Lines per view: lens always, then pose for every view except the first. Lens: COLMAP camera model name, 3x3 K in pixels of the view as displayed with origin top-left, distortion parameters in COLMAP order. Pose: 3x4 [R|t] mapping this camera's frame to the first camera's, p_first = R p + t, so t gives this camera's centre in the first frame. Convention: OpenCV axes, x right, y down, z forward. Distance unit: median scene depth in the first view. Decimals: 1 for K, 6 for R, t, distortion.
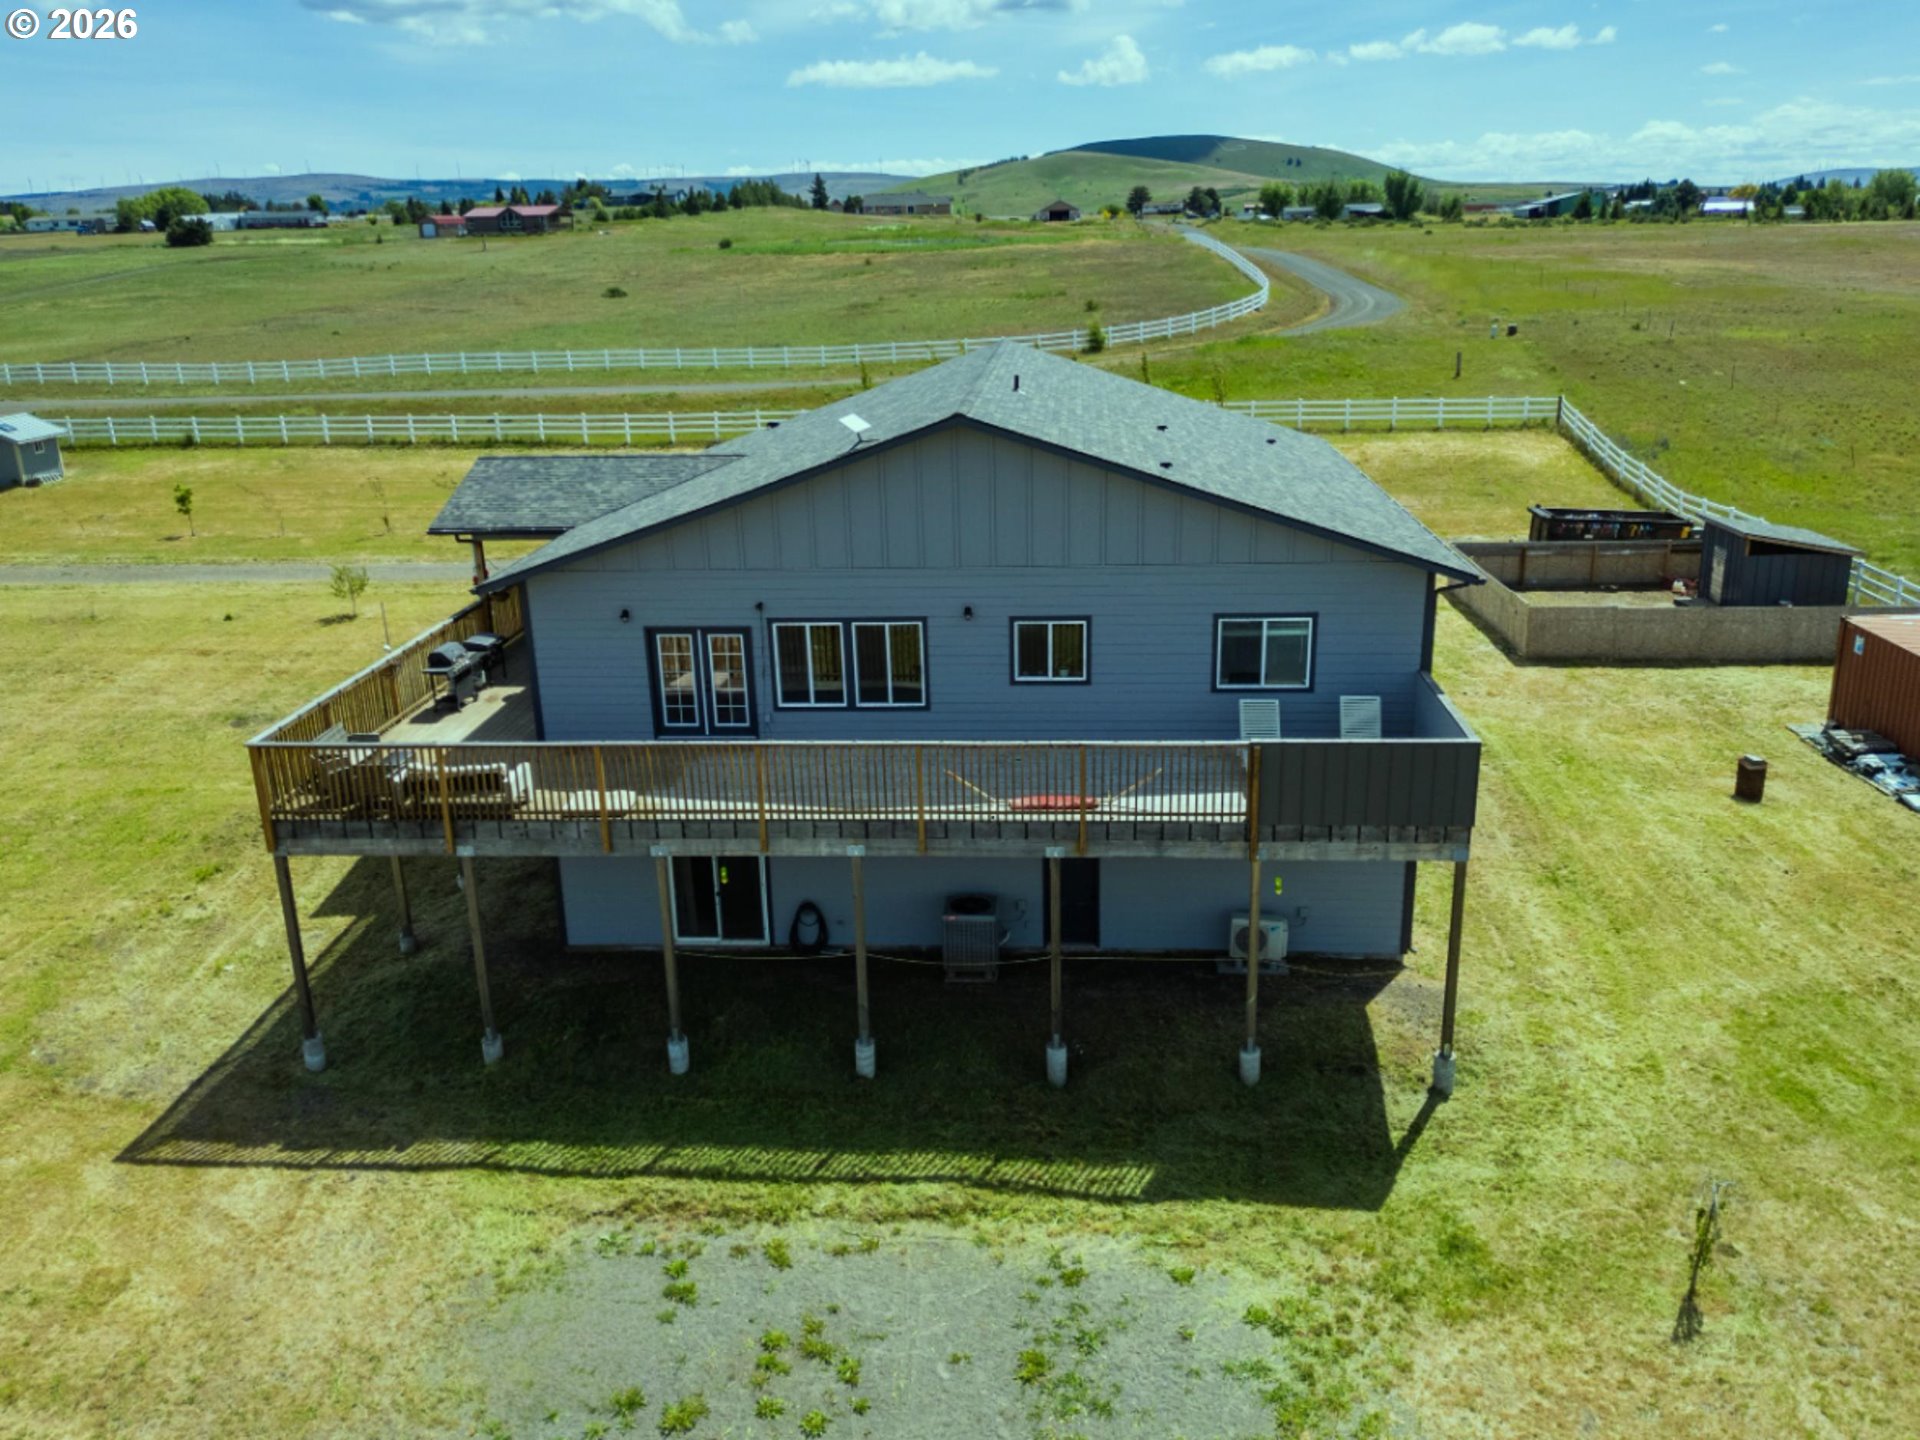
lens RADIAL K [[1489.1, 0, 994.9], [0, 1489.1, 718.7], [0, 0, 1]] dist [0.041791, -0.005034]
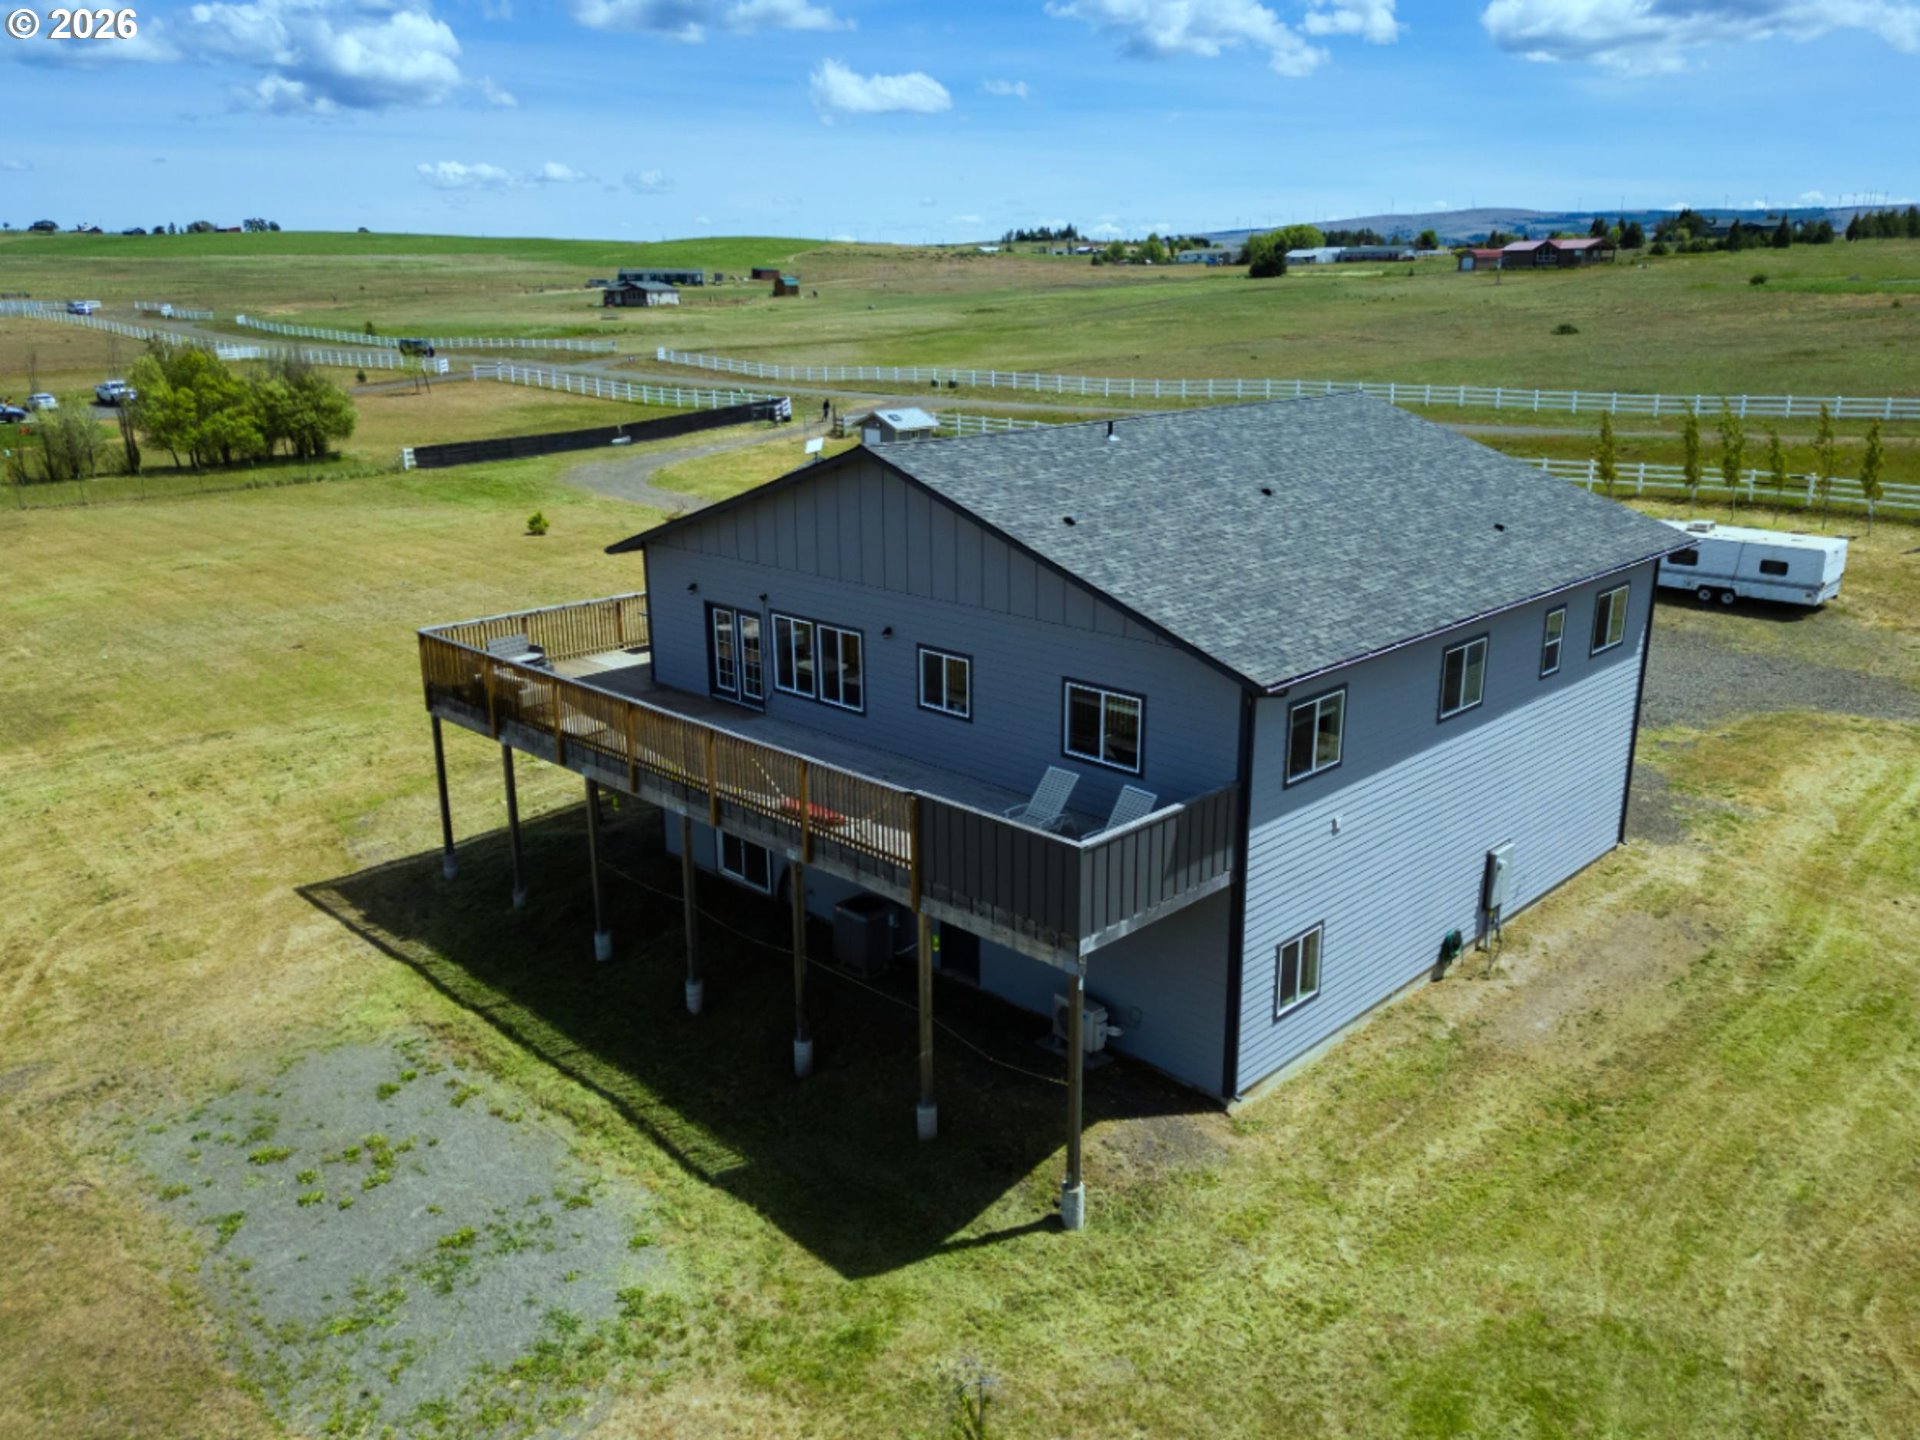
lens RADIAL K [[1489.1, 0, 994.9], [0, 1489.1, 718.7], [0, 0, 1]] dist [0.041791, -0.005034]
pose [[0.766034, 0.203786, -0.609642, 0.712242], [-0.215471, 0.974951, 0.055153, -0.087373], [0.605611, 0.089112, 0.790756, 0.209861]]
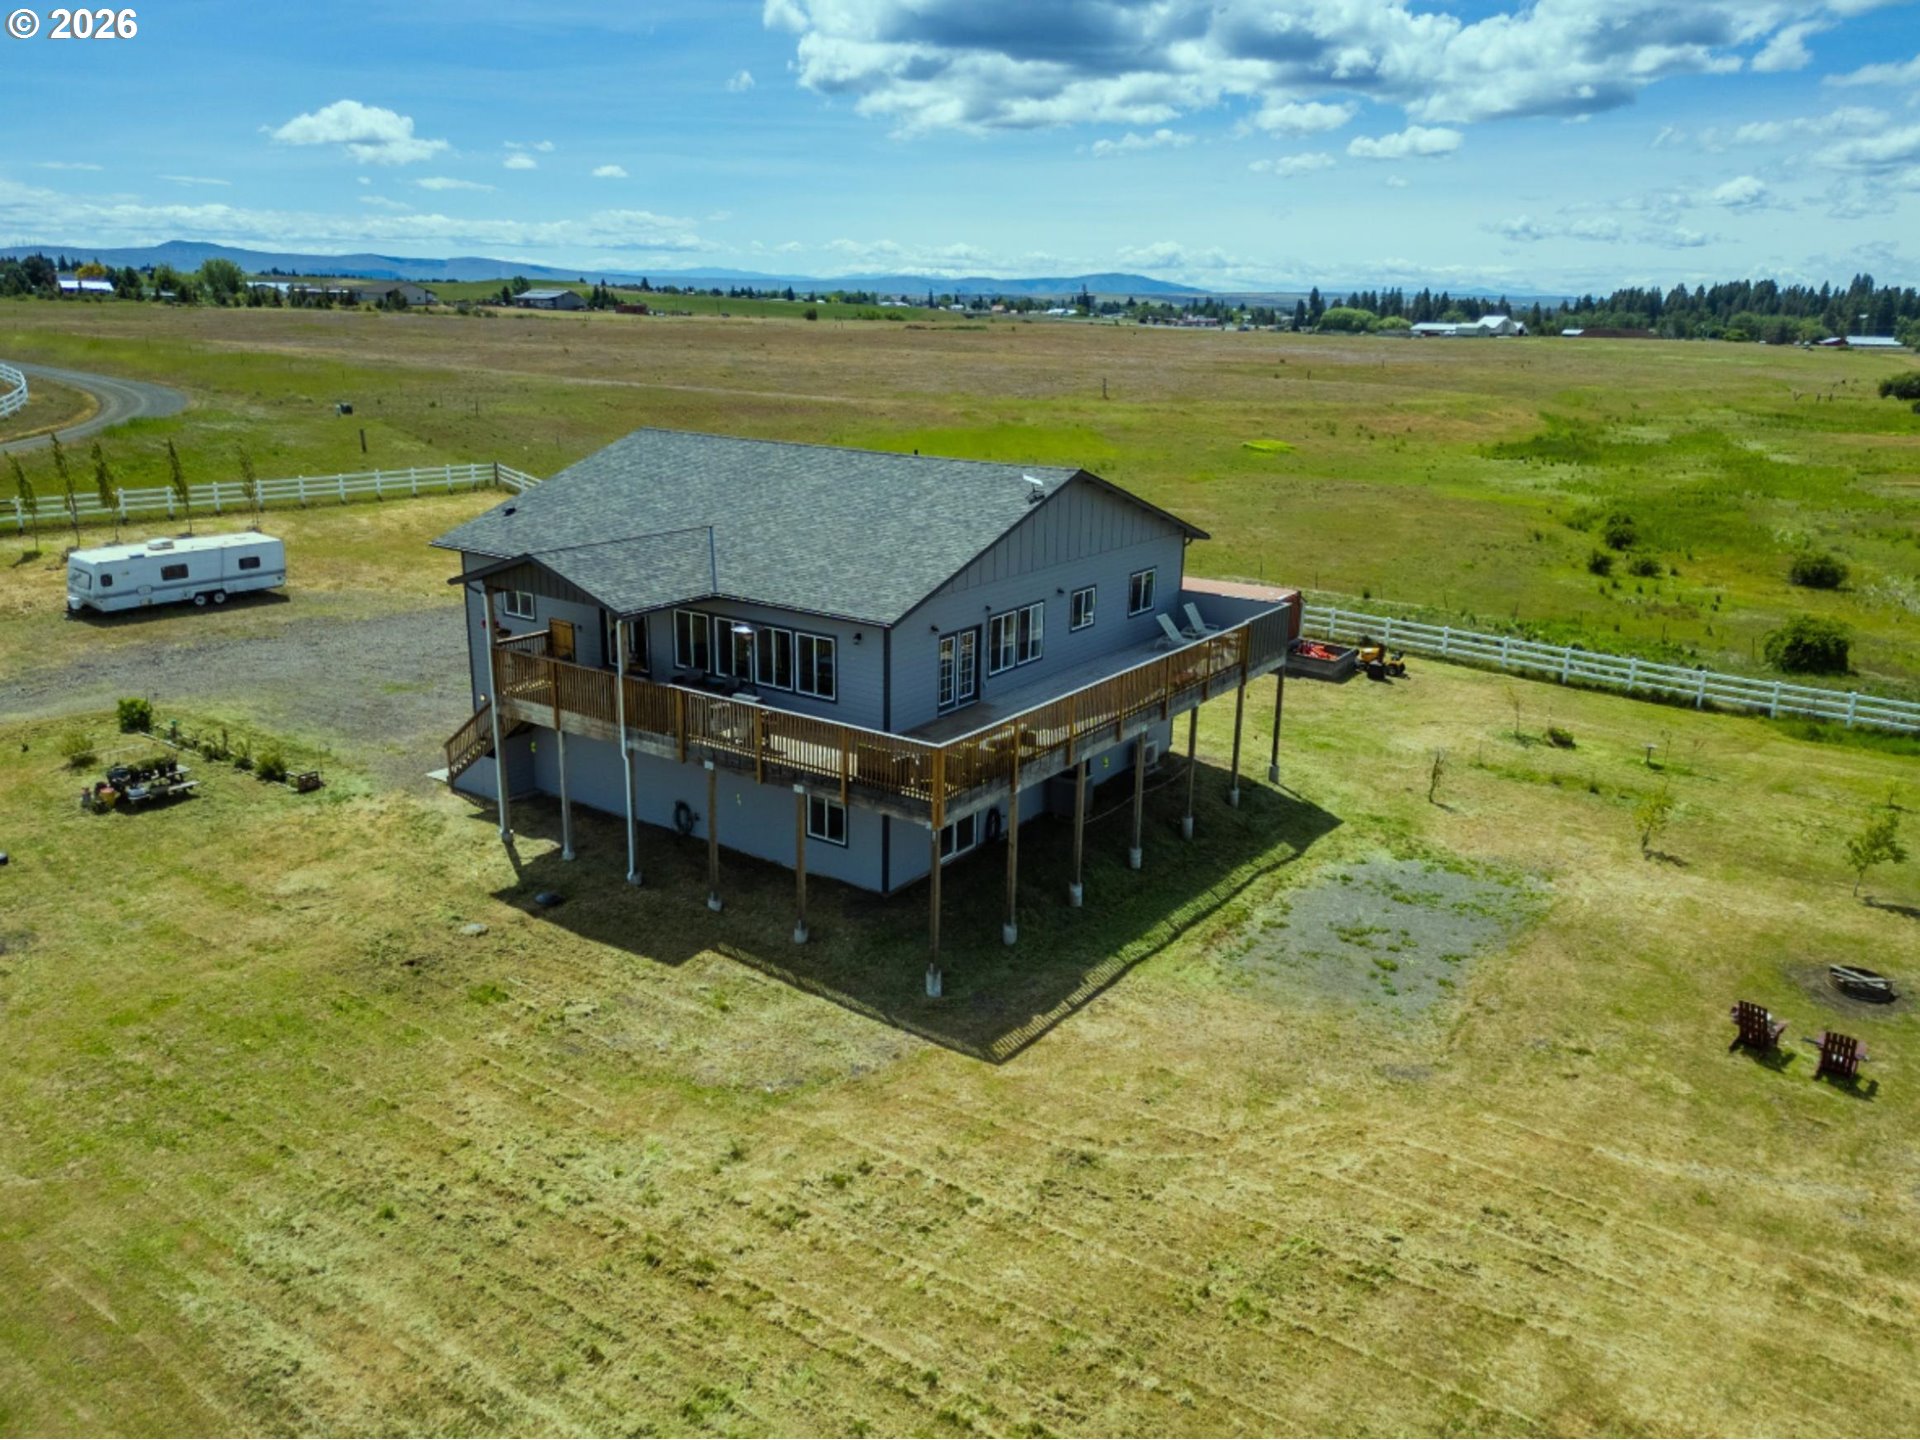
lens RADIAL K [[1354.4, 0, 960.0], [0, 1354.4, 720.0], [0, 0, 1]] dist [0.113747, -0.101029]
pose [[0.530265, -0.213528, 0.820503, -1.336435], [0.235194, 0.966831, 0.099609, -0.110849], [-0.814557, 0.140158, 0.562897, 0.279012]]
